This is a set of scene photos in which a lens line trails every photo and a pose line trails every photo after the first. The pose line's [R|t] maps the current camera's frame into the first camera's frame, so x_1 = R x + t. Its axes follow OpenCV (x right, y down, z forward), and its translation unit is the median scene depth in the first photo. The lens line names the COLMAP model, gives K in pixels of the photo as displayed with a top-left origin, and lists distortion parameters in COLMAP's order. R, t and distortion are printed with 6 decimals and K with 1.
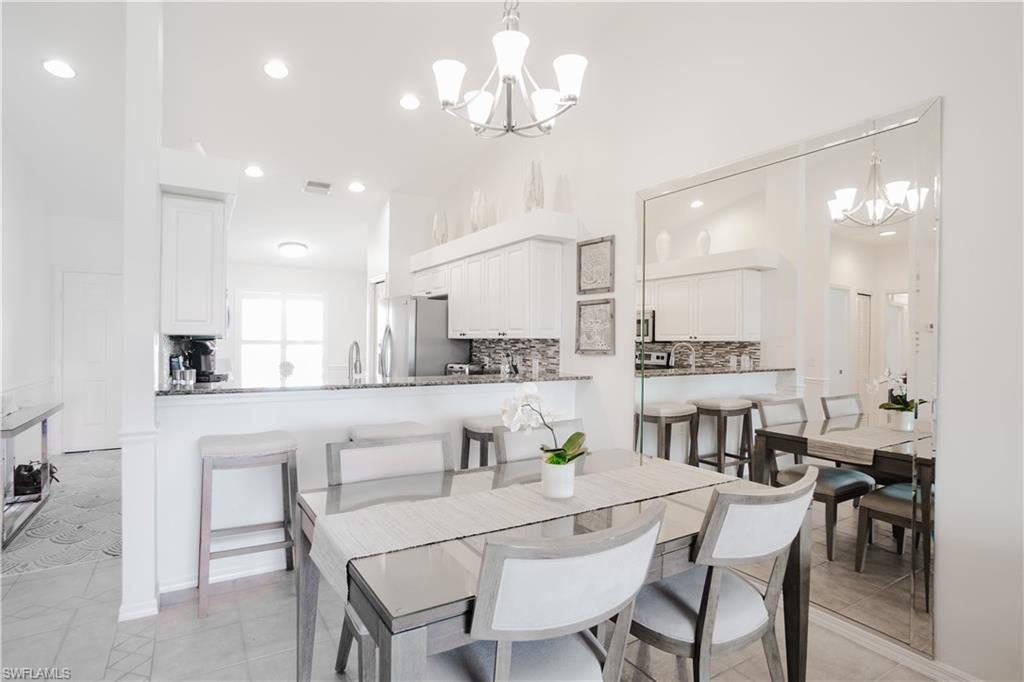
lens RADIAL K [[527.0, 0, 512.0], [0, 527.0, 341.0], [0, 0, 1]] dist [-0.004807, -0.000135]
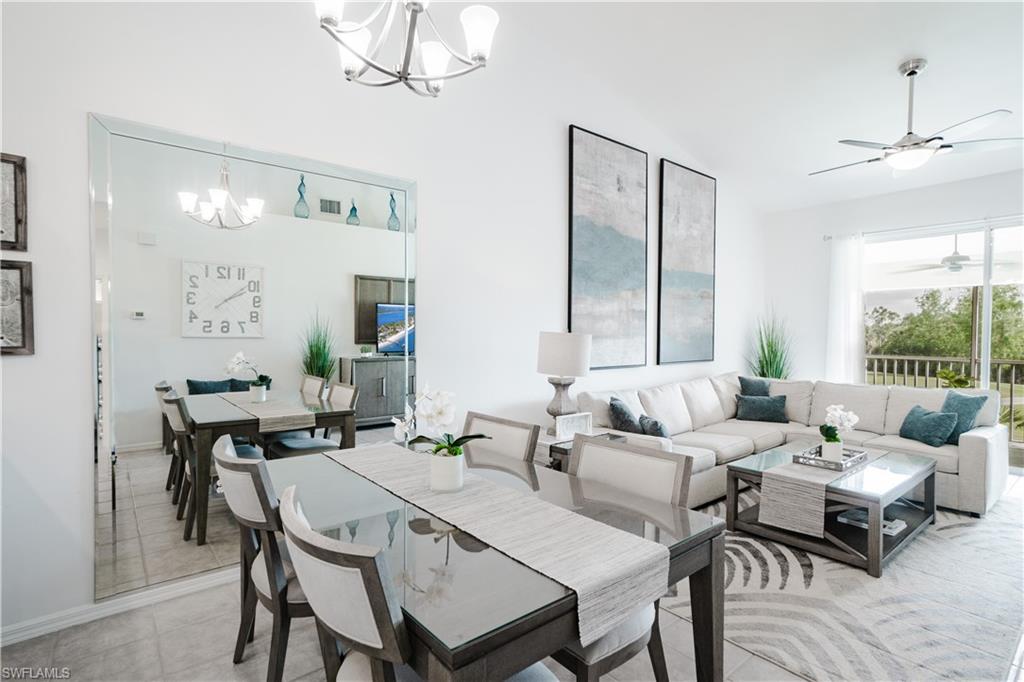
lens RADIAL K [[494.9, 0, 512.0], [0, 494.9, 341.0], [0, 0, 1]] dist [-0.033510, 0.021283]
pose [[-0.110389, -0.030382, 0.993424, -0.406056], [-0.004663, 0.999538, 0.030051, -0.008363], [-0.993878, -0.001315, -0.110479, 0.461503]]
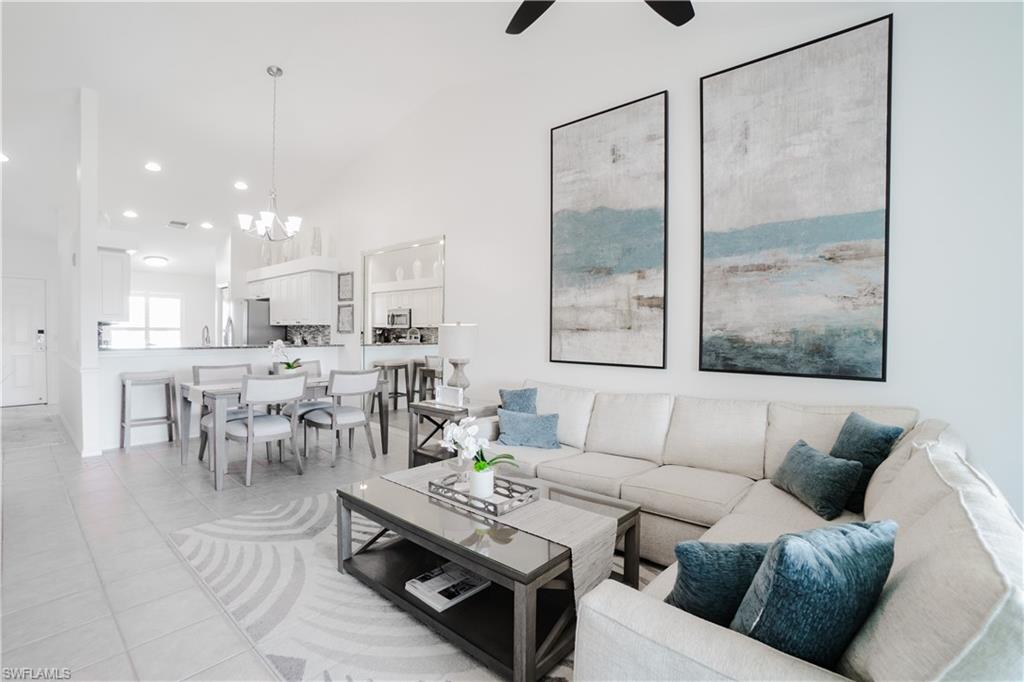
lens RADIAL K [[449.7, 0, 496.0], [0, 449.7, 343.7], [0, 0, 1]] dist [-0.052144, 0.019468]
pose [[0.958870, -0.006411, 0.283774, 0.212339], [-0.001529, 0.999614, 0.027751, 0.017752], [-0.283842, -0.027043, 0.958490, -0.687711]]
